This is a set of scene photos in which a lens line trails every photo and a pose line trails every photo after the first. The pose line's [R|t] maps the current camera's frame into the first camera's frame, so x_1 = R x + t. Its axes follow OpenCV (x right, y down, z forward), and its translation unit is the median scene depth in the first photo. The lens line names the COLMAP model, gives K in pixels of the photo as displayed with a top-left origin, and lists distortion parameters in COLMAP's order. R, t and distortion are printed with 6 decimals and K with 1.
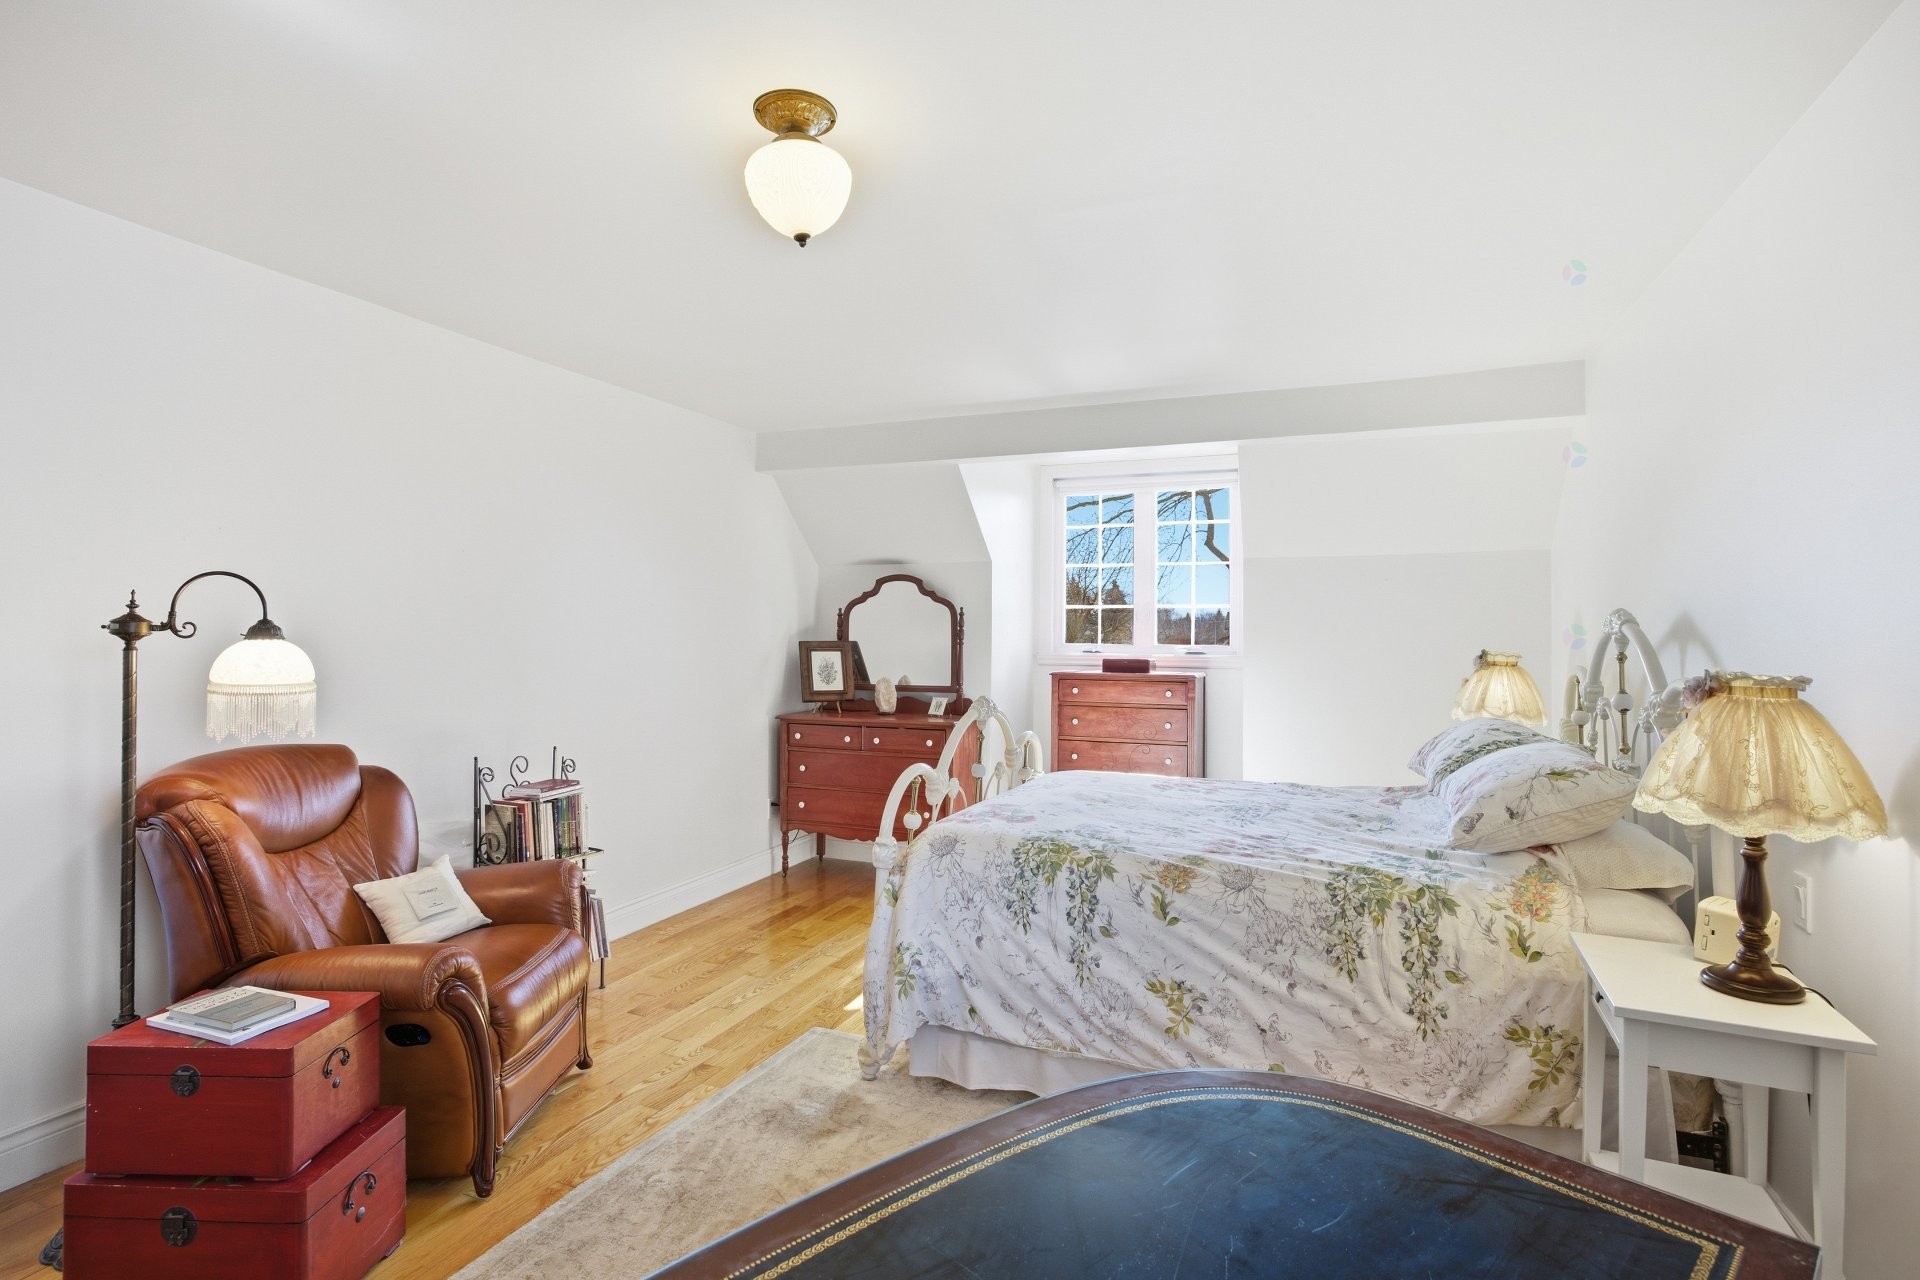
lens RADIAL K [[947.3, 0, 957.2], [0, 947.3, 634.1], [0, 0, 1]] dist [0.023693, -0.000997]
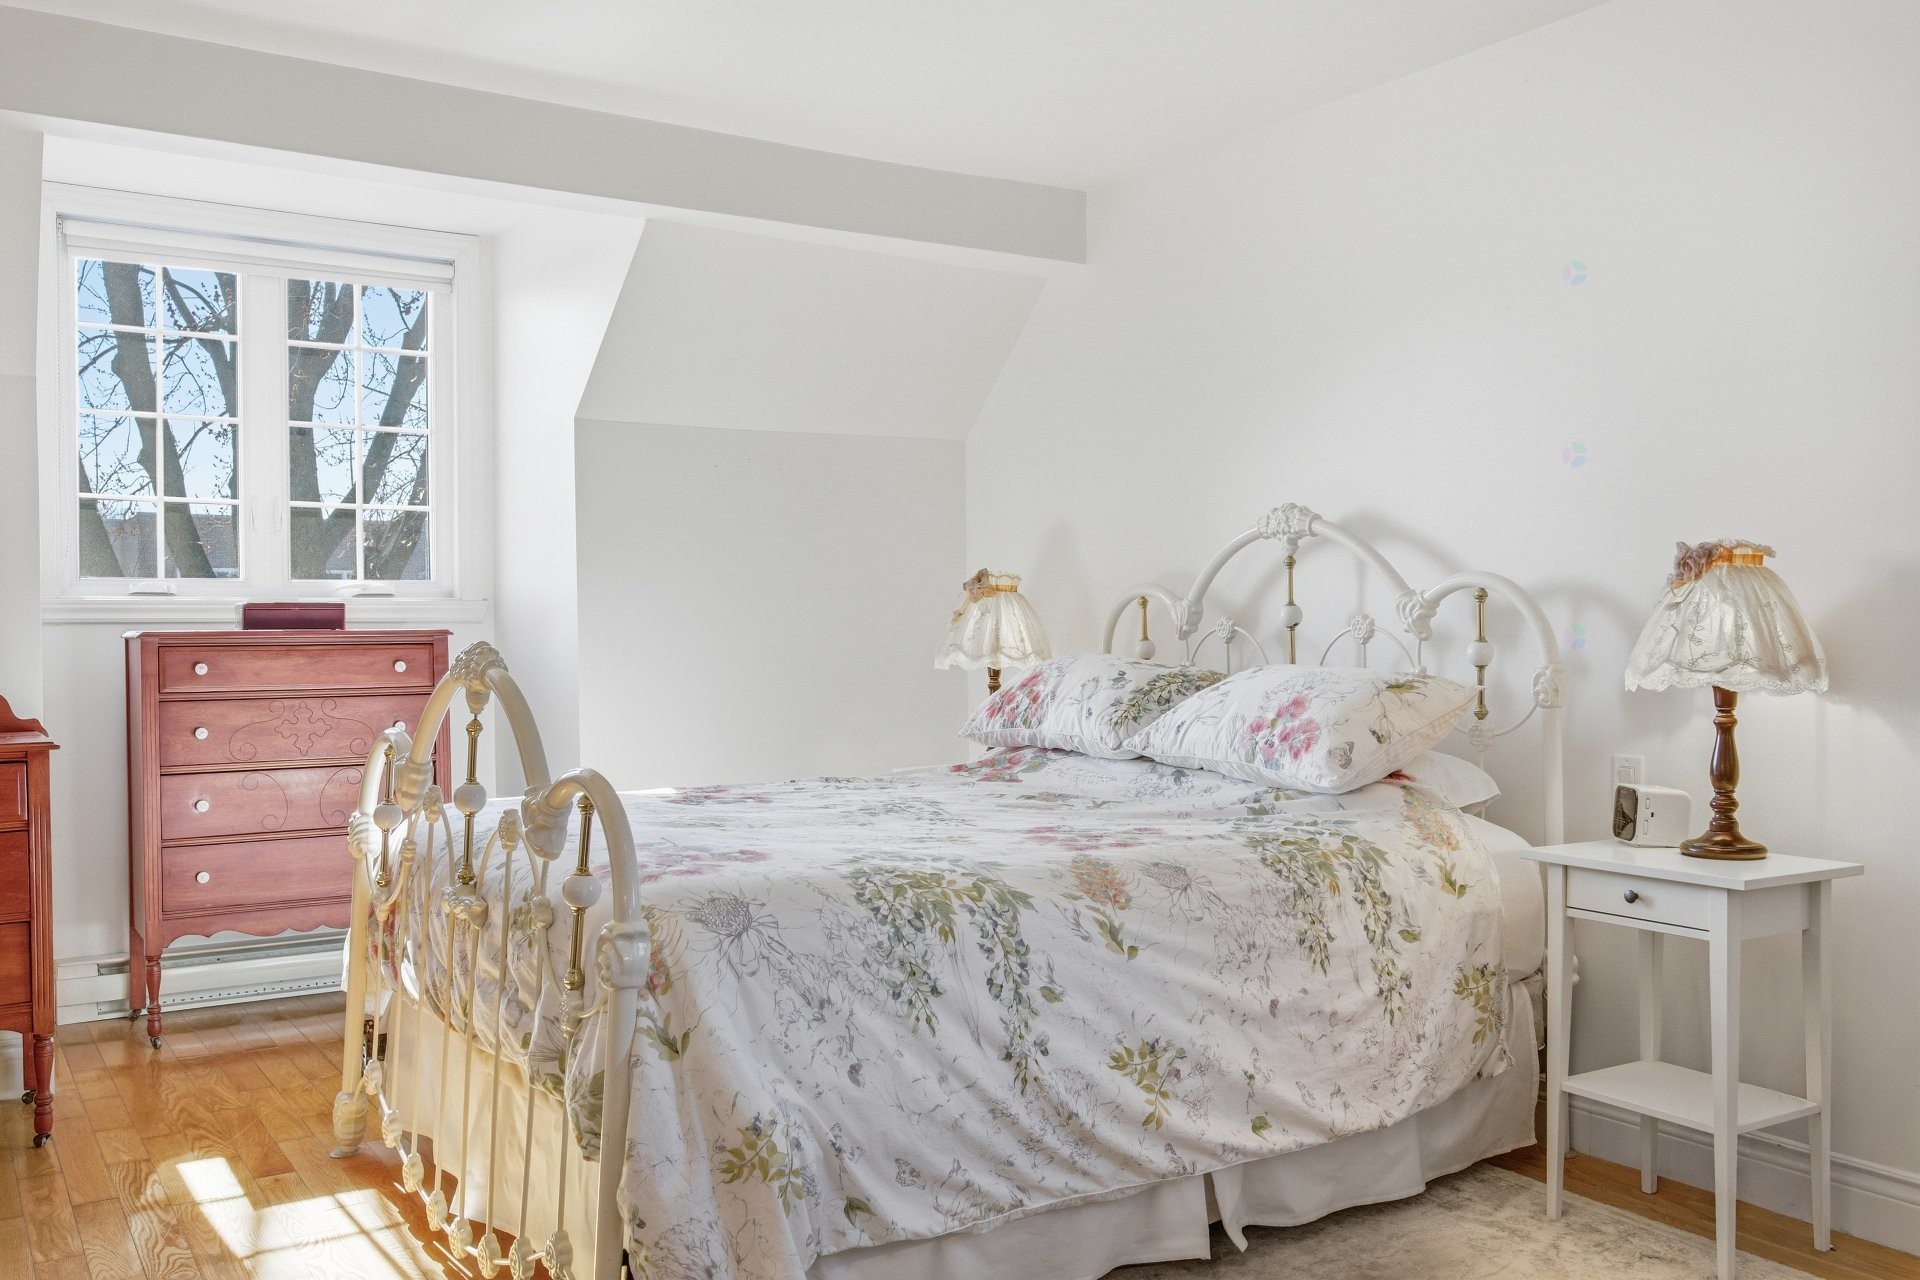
lens RADIAL K [[1702.5, 0, 955.4], [0, 1702.5, 639.5], [0, 0, 1]] dist [-0.004177, 0.015085]
pose [[0.556087, -0.016442, 0.830961, -0.767391], [0.008049, 0.999864, 0.014398, 0.074588], [-0.831085, -0.001318, 0.556144, 0.455642]]
